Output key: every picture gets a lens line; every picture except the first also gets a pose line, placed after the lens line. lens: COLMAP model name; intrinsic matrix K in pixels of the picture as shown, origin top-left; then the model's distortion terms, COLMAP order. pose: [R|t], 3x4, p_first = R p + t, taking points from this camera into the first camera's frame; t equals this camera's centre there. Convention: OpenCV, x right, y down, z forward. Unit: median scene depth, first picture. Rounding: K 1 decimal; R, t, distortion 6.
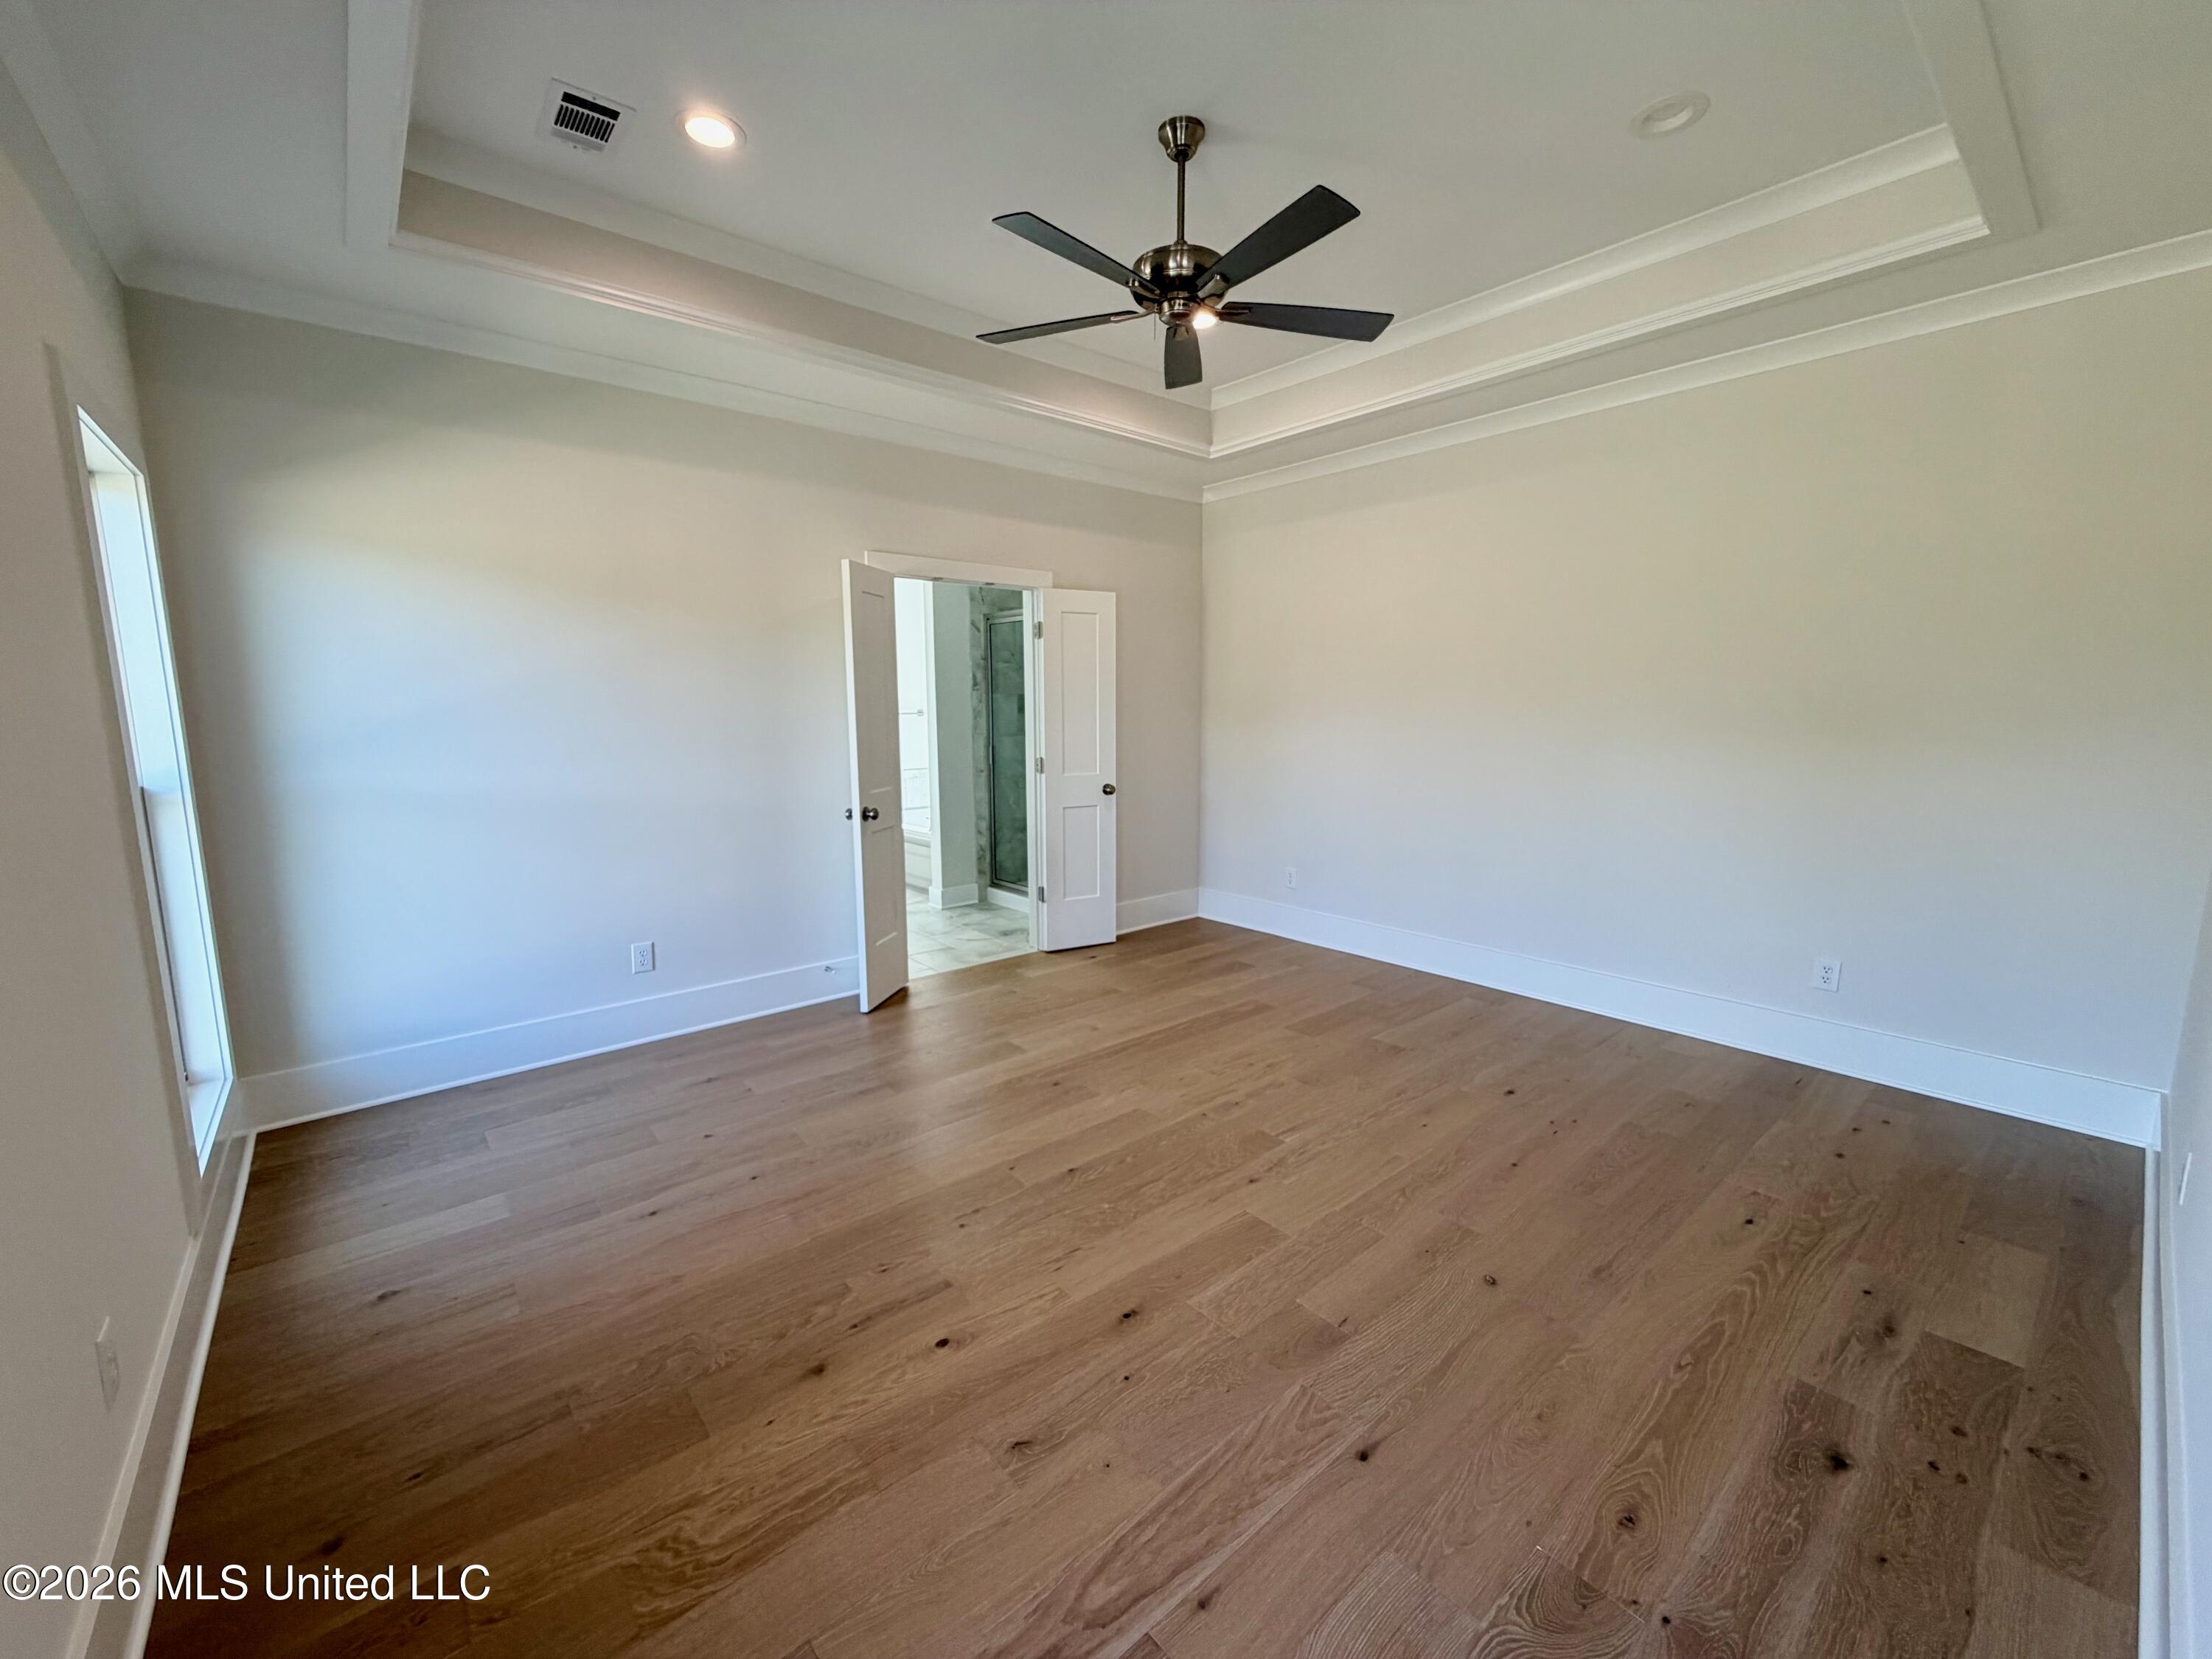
lens RADIAL K [[882.1, 0, 1099.2], [0, 882.1, 830.0], [0, 0, 1]] dist [-0.000407, 0.000602]
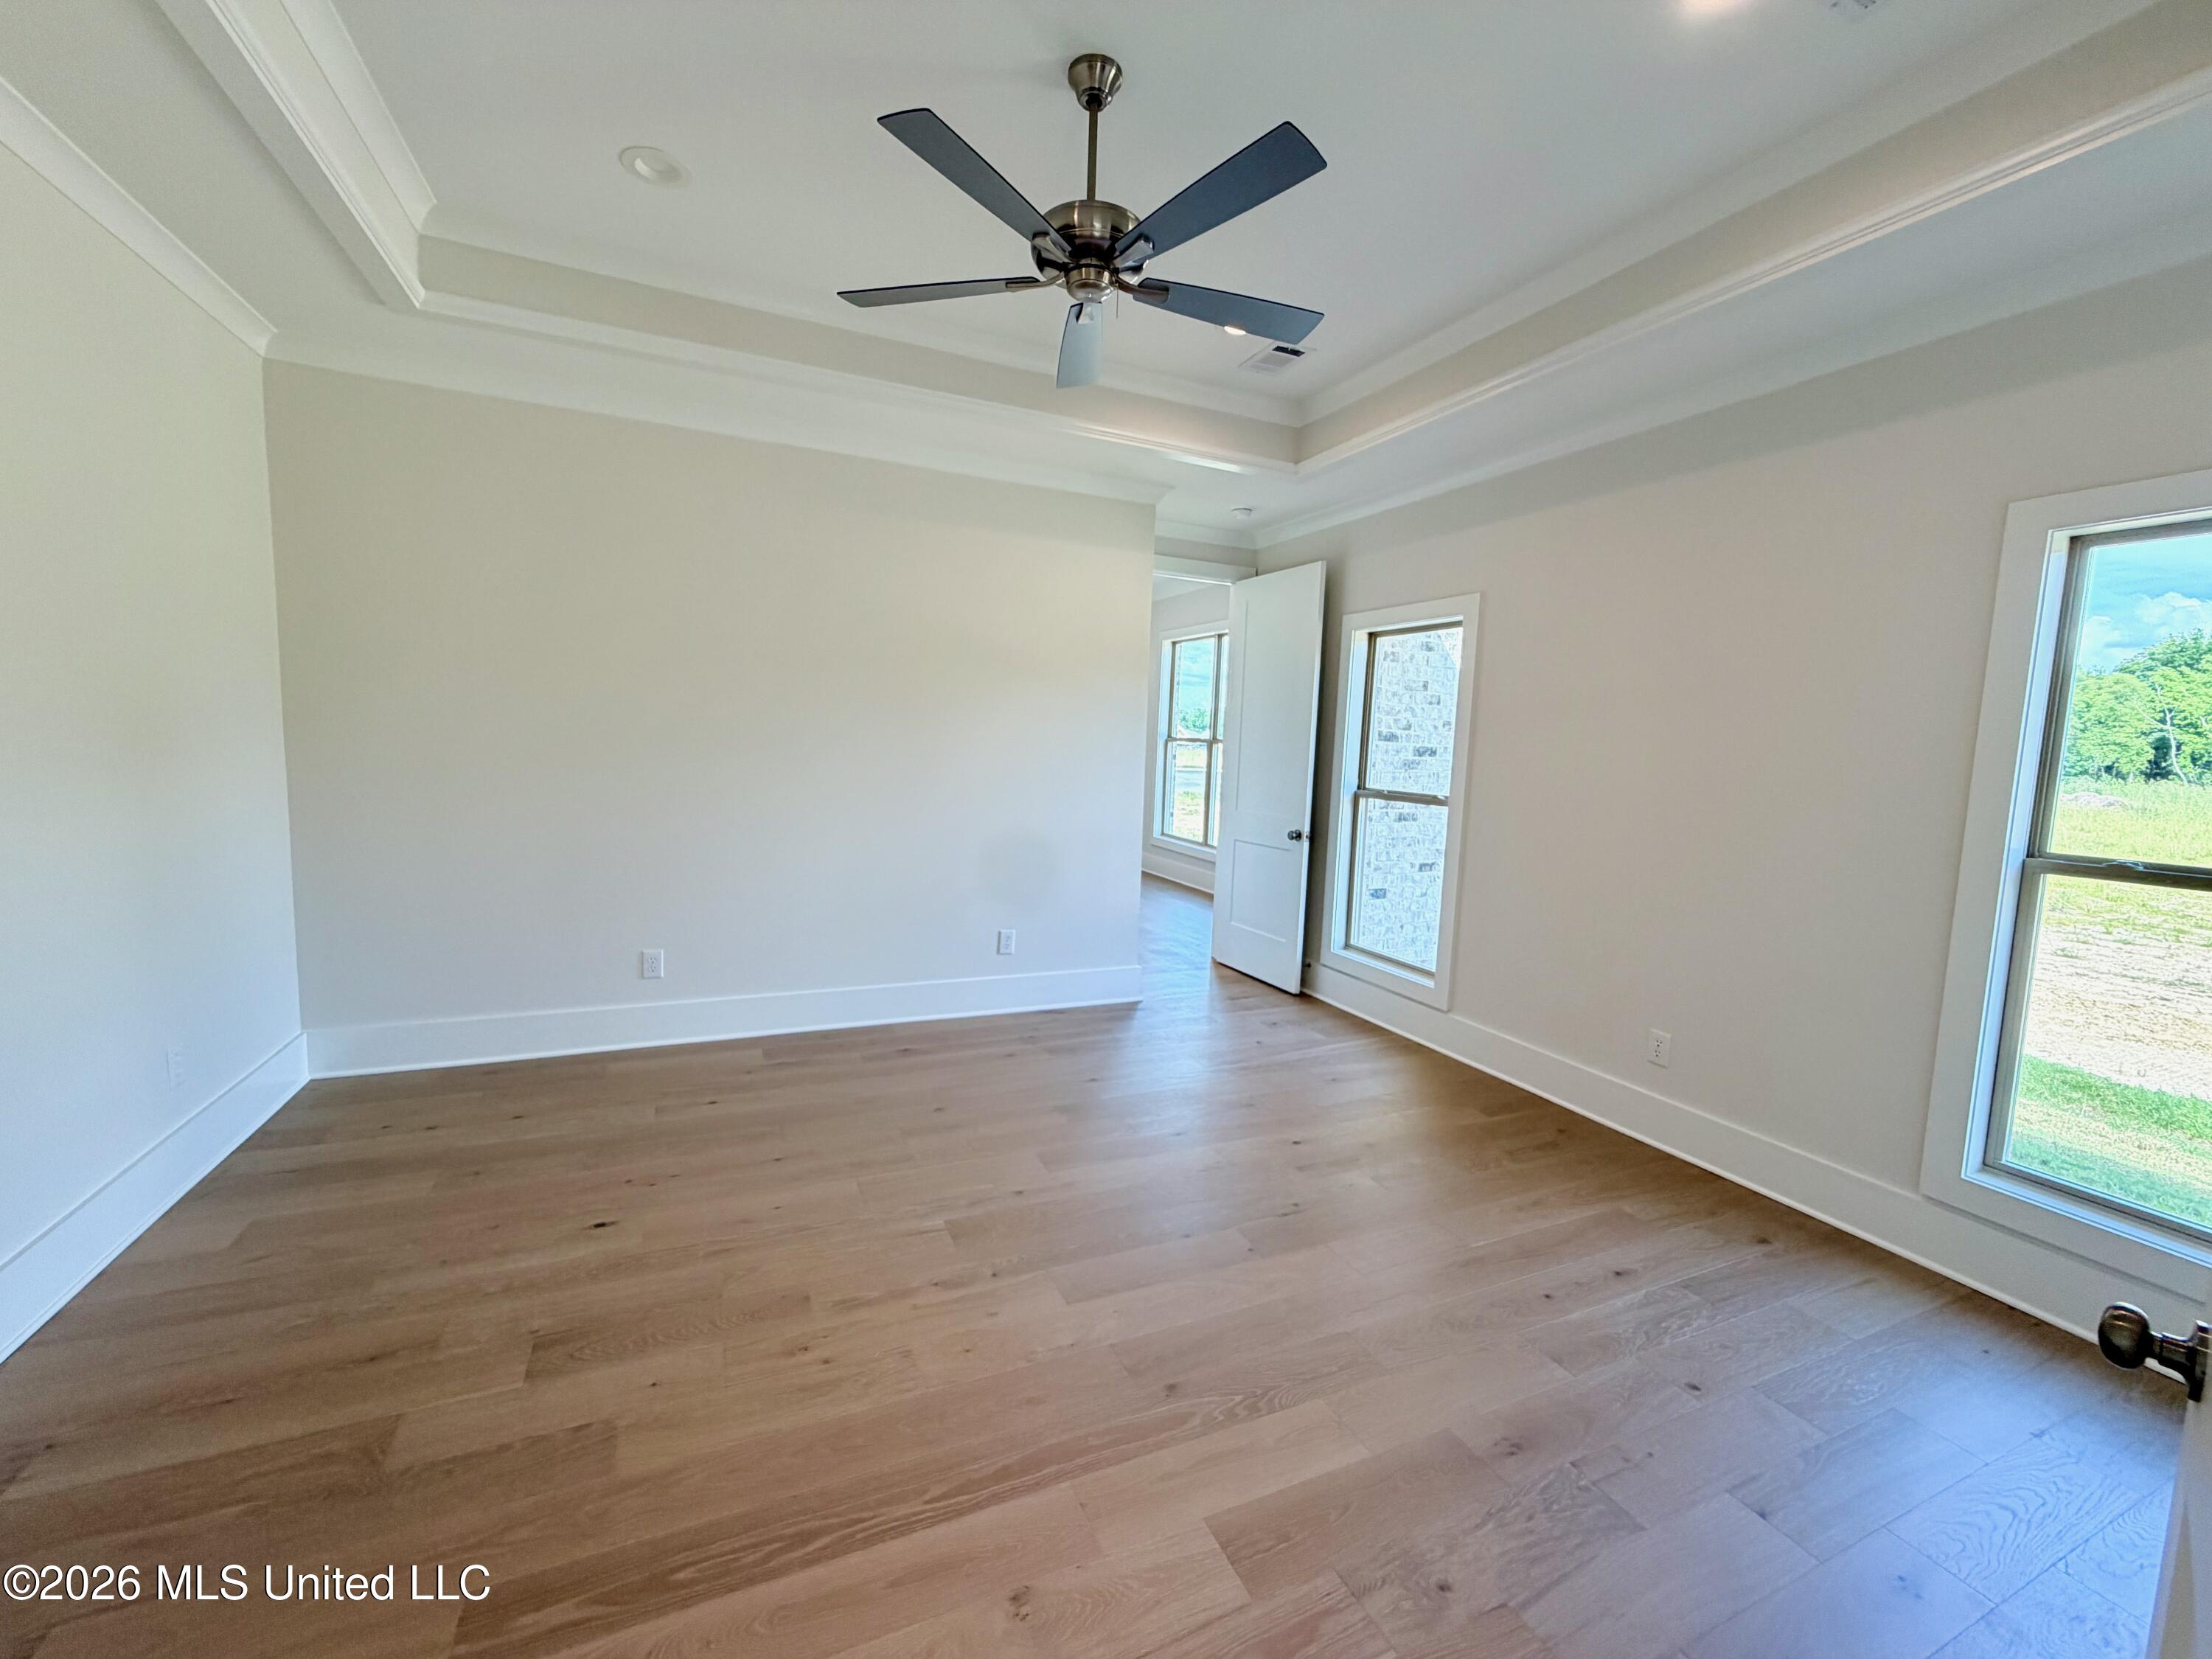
lens RADIAL K [[882.1, 0, 1099.2], [0, 882.1, 830.0], [0, 0, 1]] dist [-0.000407, 0.000602]
pose [[-0.960236, -0.059642, 0.272745, -0.174091], [0.008266, 0.970414, 0.241306, -0.267212], [-0.279067, 0.233965, -0.931333, 1.830497]]
